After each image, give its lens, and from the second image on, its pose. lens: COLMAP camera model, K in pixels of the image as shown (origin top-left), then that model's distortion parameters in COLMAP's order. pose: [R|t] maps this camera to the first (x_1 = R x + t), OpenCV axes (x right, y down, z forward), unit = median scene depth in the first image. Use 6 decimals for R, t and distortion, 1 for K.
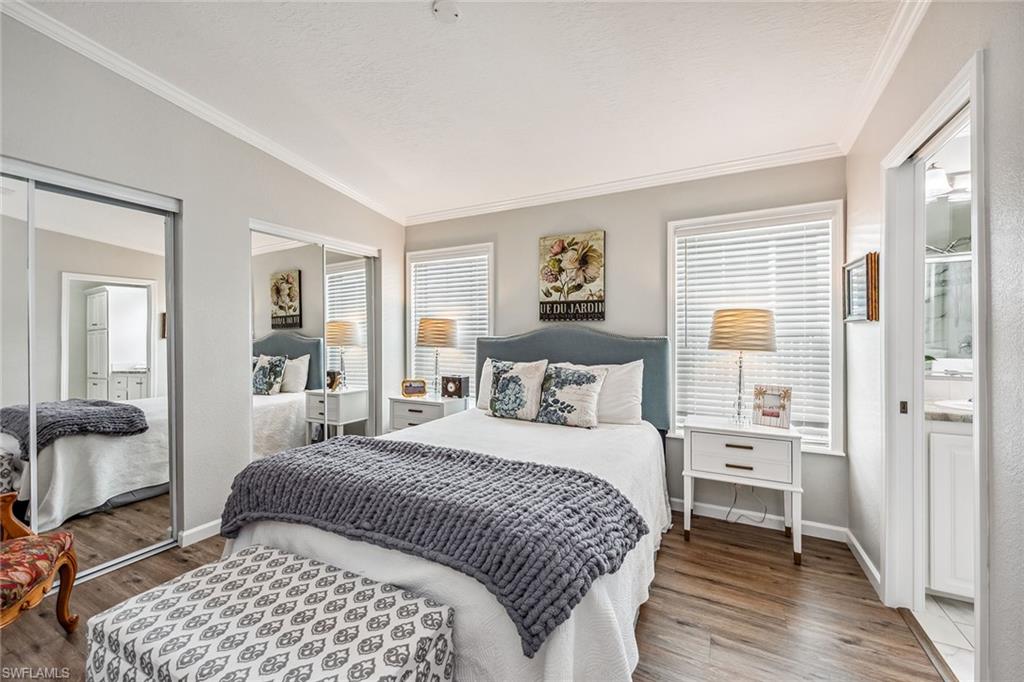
lens RADIAL K [[404.8, 0, 514.1], [0, 404.8, 338.1], [0, 0, 1]] dist [0.005279, -0.000490]
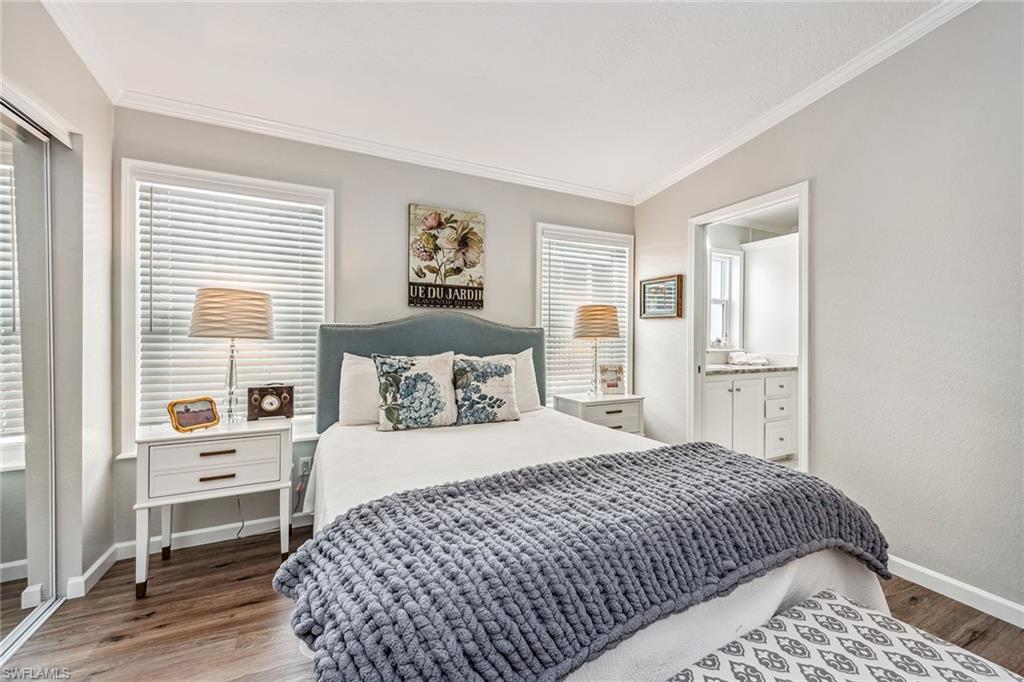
lens RADIAL K [[404.8, 0, 514.1], [0, 404.8, 338.1], [0, 0, 1]] dist [0.005279, -0.000490]
pose [[0.591094, -0.003496, 0.806595, -0.502176], [0.000496, 0.999992, 0.003971, 0.020957], [-0.806603, -0.001947, 0.591091, 0.373788]]
